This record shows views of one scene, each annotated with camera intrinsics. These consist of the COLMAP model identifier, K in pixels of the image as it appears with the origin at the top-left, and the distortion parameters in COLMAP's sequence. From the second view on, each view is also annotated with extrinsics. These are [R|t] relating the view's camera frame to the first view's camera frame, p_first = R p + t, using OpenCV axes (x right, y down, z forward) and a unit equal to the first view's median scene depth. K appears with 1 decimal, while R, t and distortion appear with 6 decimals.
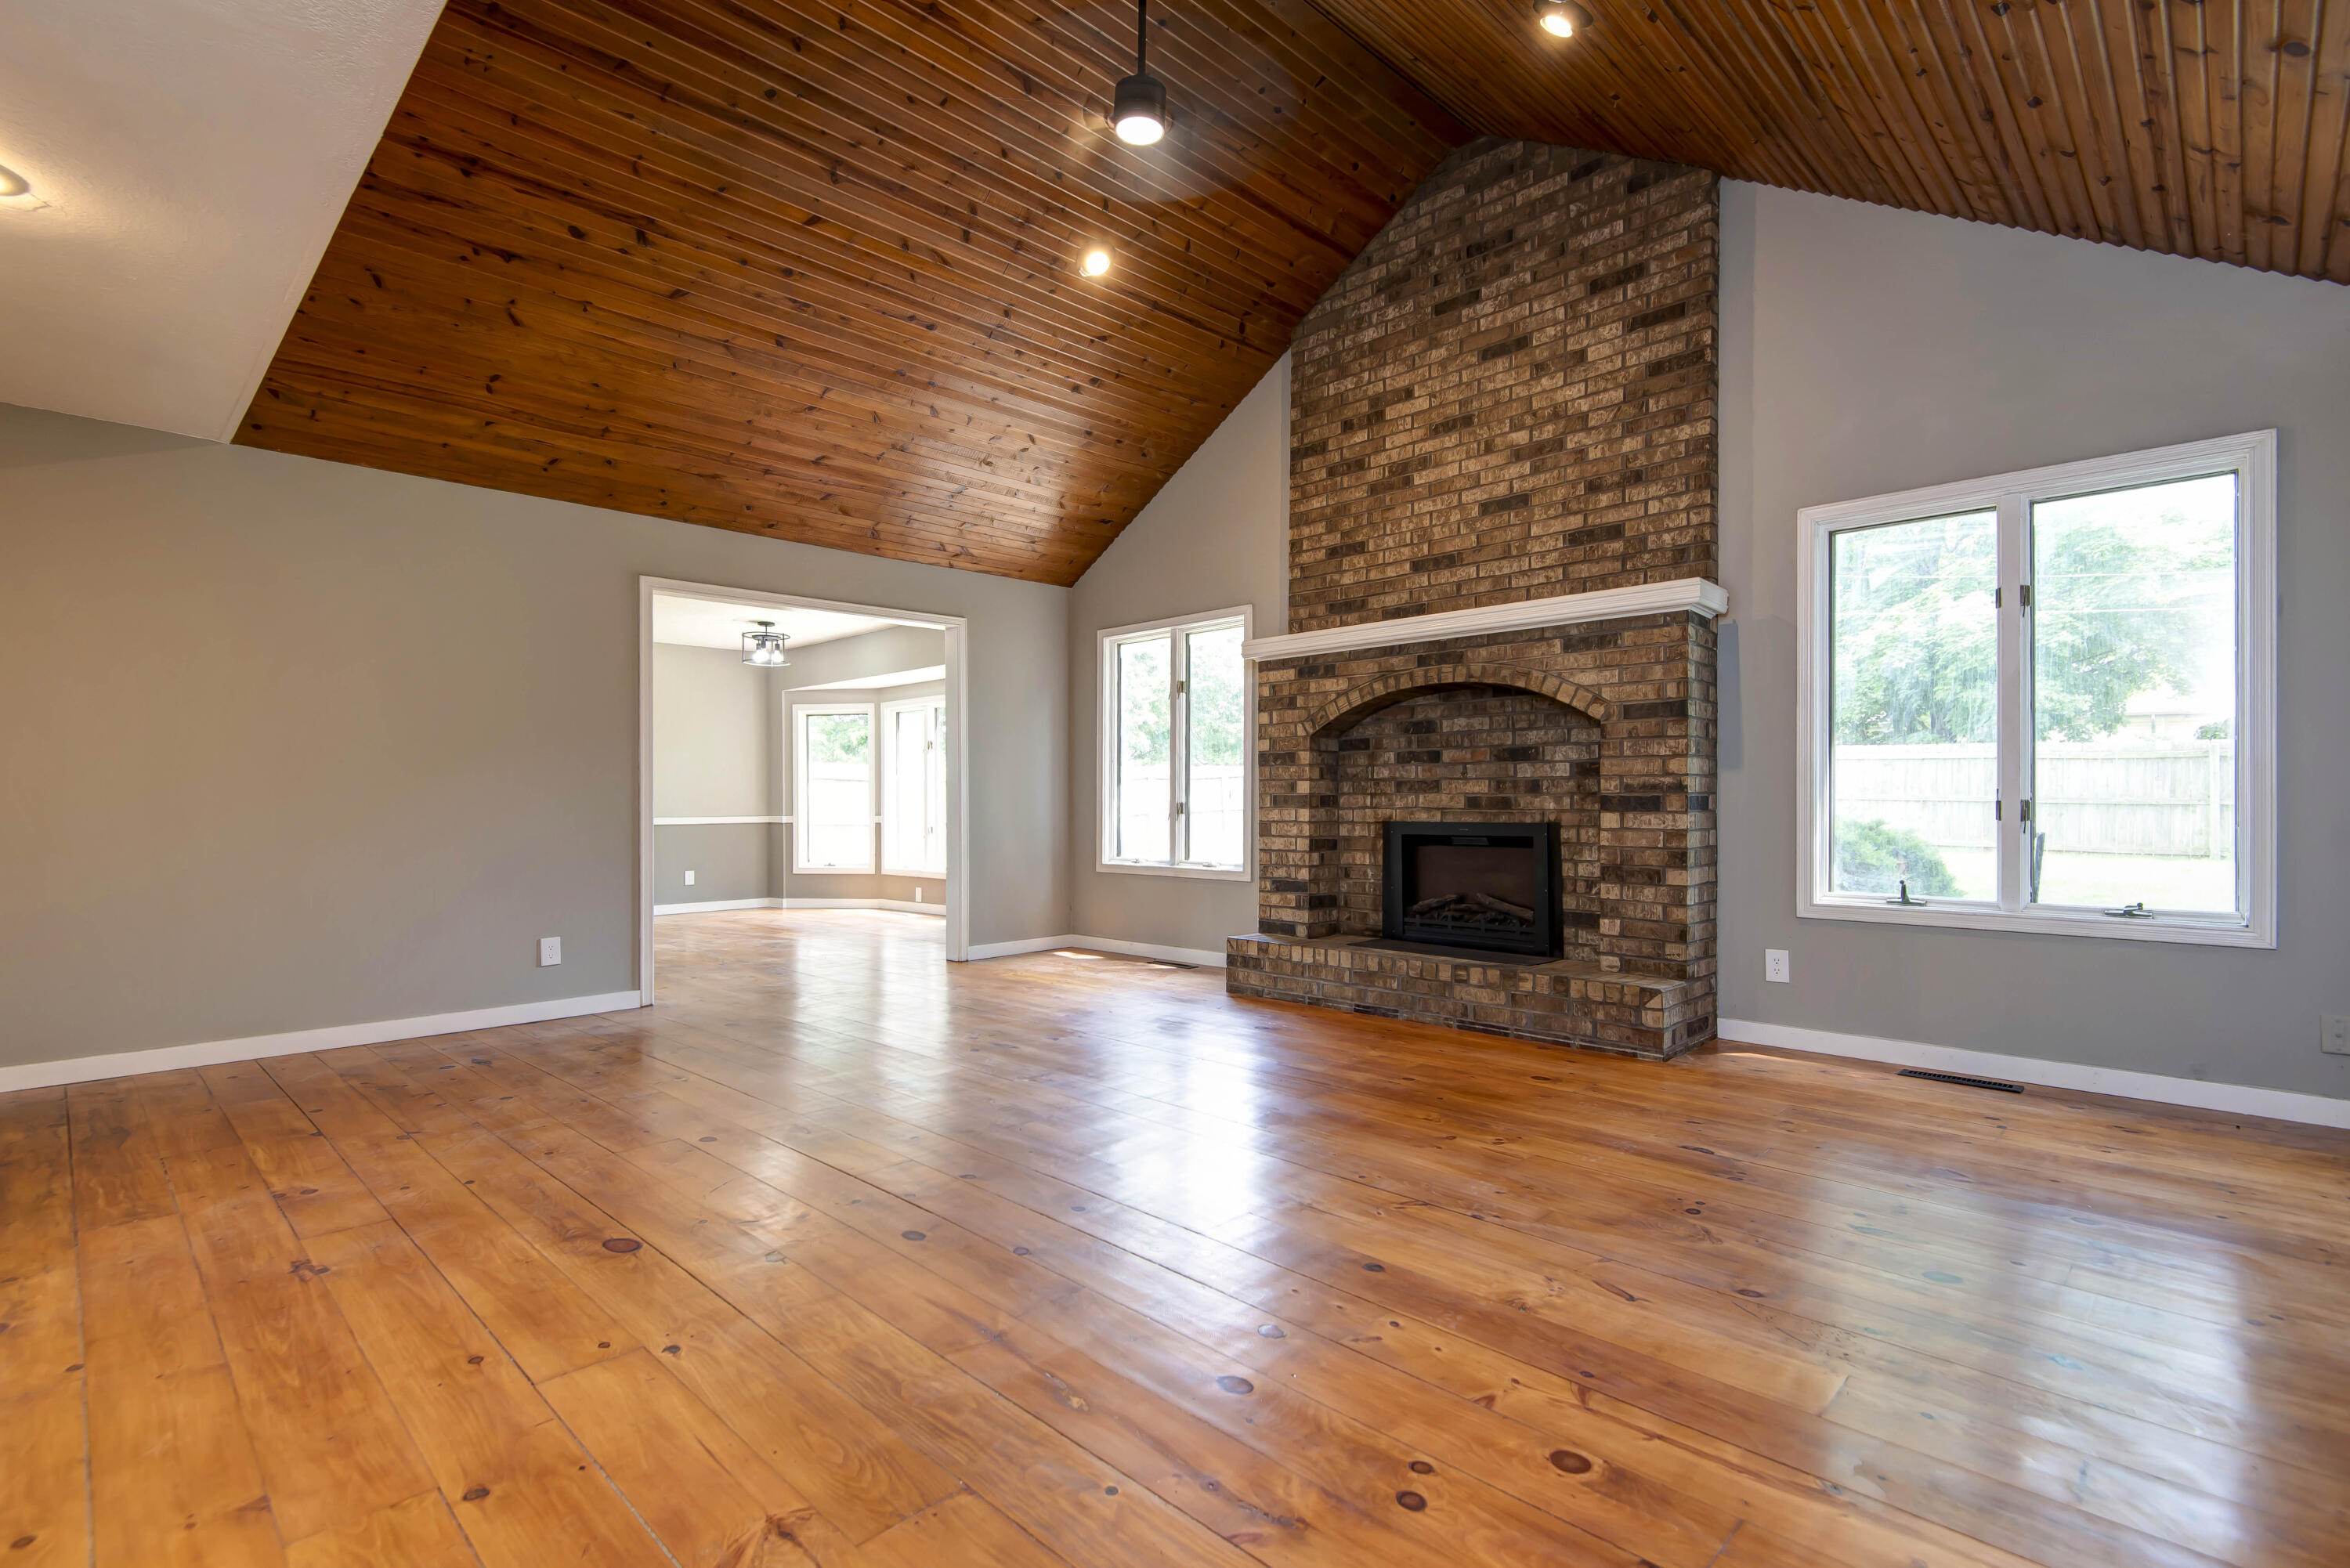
lens RADIAL K [[1095.1, 0, 1128.1], [0, 1095.1, 803.5], [0, 0, 1]] dist [0.027906, -0.002258]
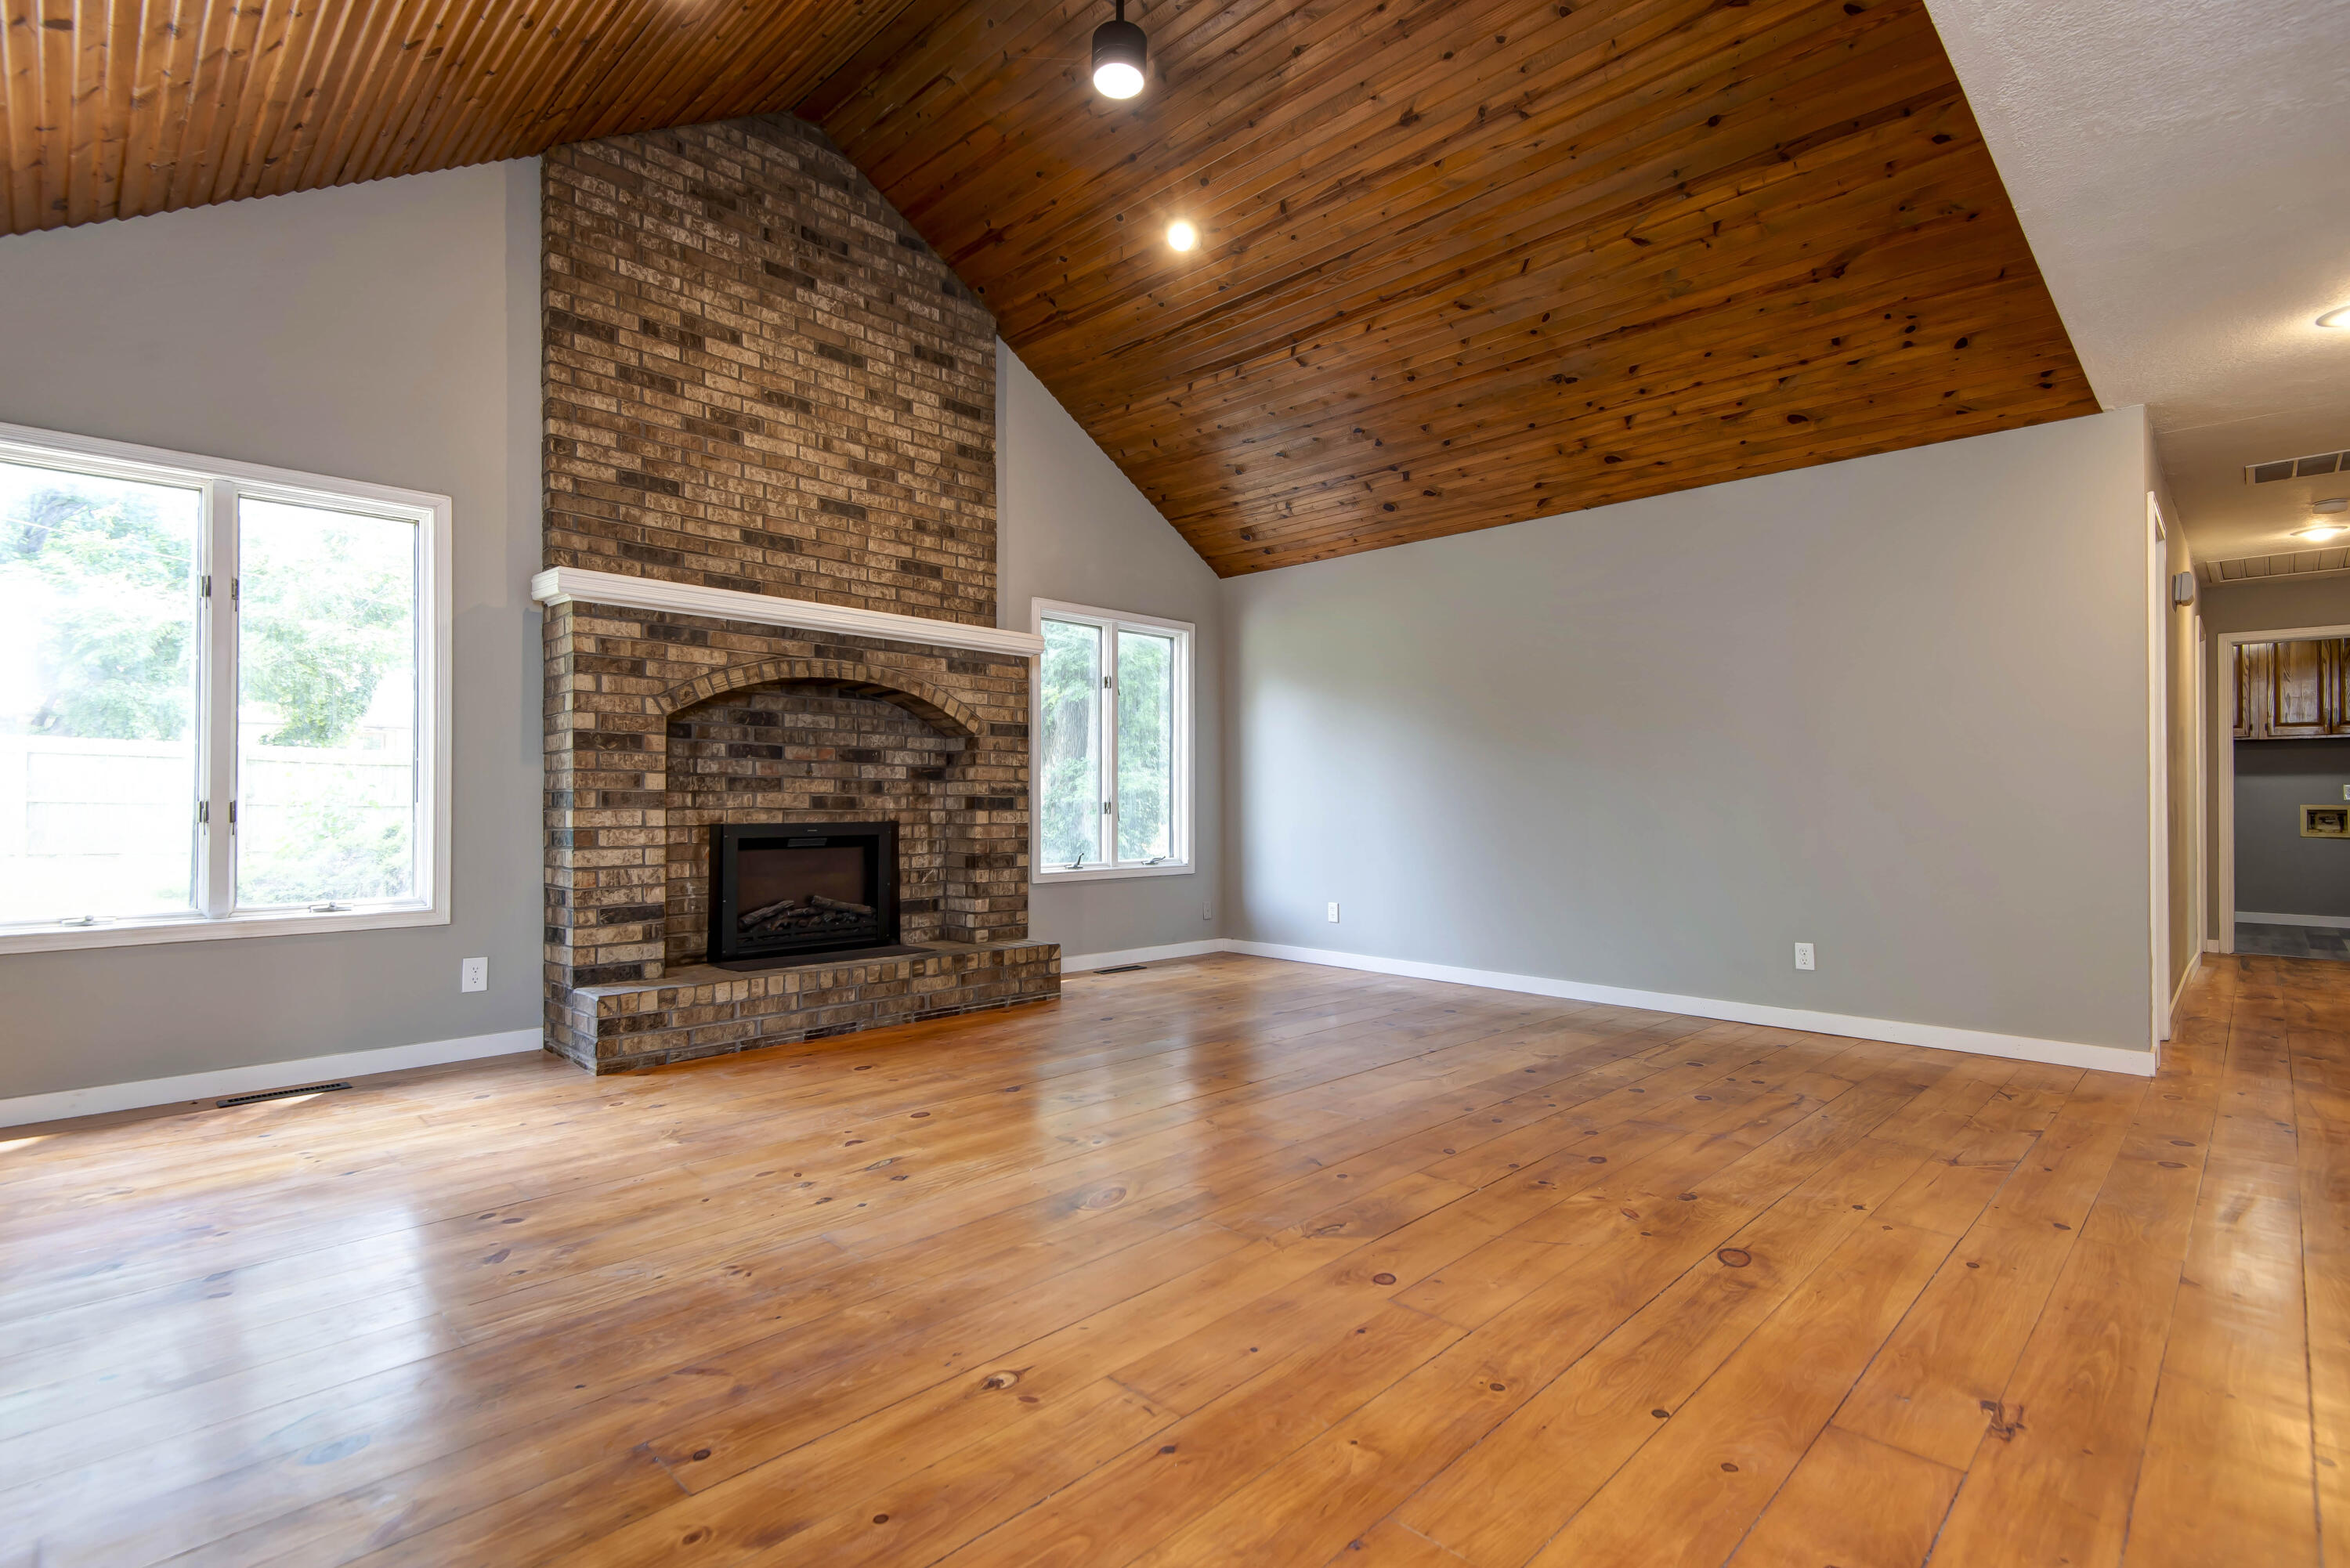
lens RADIAL K [[1095.1, 0, 1172.1], [0, 1095.1, 787.1], [0, 0, 1]] dist [0.027906, -0.002258]
pose [[-0.017719, 0.016012, 0.999715, -0.672093], [-0.001351, 0.999870, -0.016039, 0.000880], [-0.999842, -0.001634, -0.017695, 0.710656]]
